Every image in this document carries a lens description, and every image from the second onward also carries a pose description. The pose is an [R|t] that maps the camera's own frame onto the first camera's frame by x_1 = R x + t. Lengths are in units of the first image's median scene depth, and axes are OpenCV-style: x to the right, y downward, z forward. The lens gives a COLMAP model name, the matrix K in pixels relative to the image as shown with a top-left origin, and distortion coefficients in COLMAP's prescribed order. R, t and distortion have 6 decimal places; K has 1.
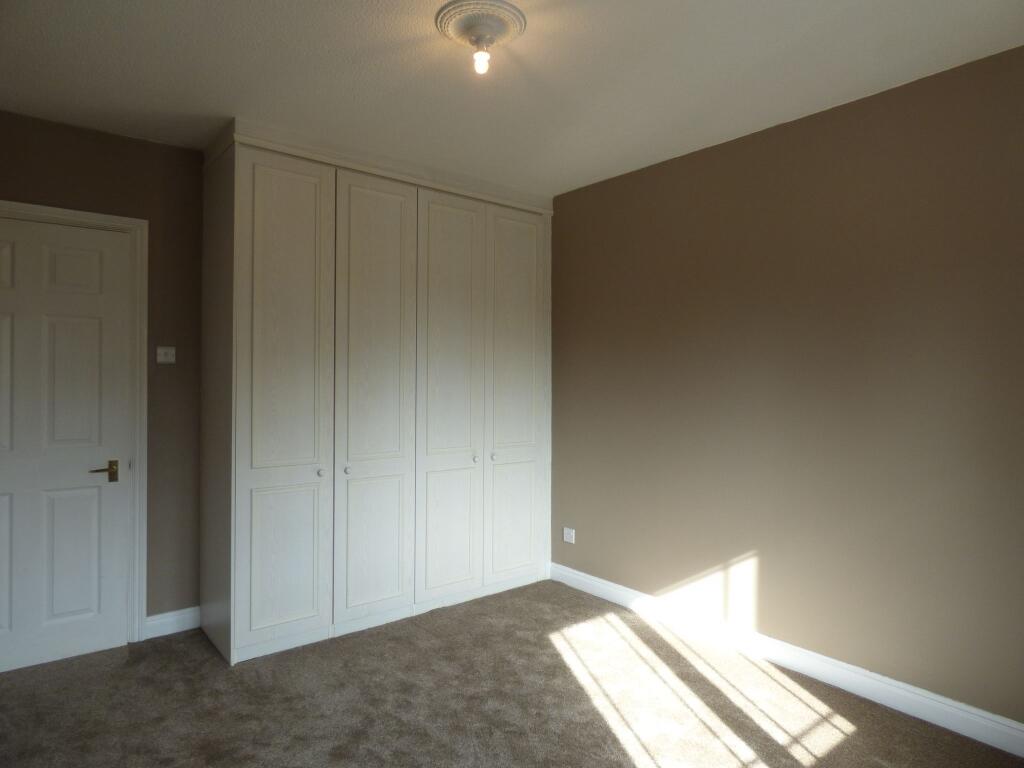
lens RADIAL K [[622.0, 0, 510.5], [0, 622.0, 381.9], [0, 0, 1]] dist [-0.011697, -0.001332]
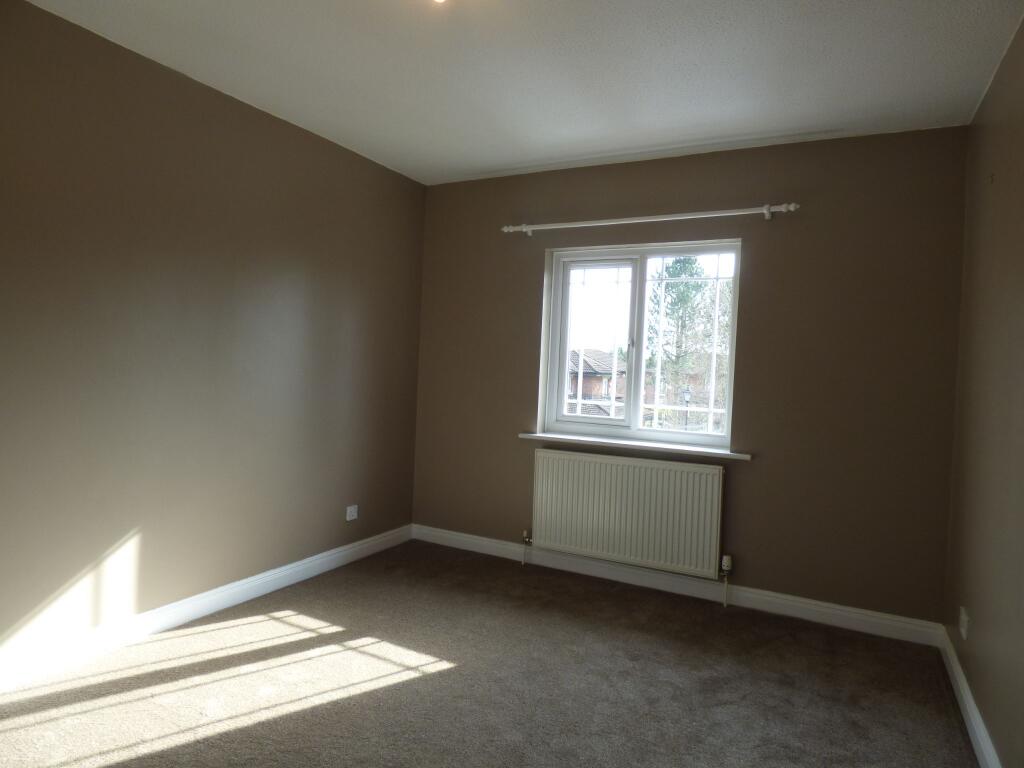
lens RADIAL K [[622.0, 0, 510.5], [0, 622.0, 381.9], [0, 0, 1]] dist [-0.011697, -0.001332]
pose [[-0.384282, -0.048371, 0.921948, -0.766811], [-0.034894, 0.998674, 0.037852, 0.003217], [-0.922556, -0.017624, -0.385461, 0.998783]]
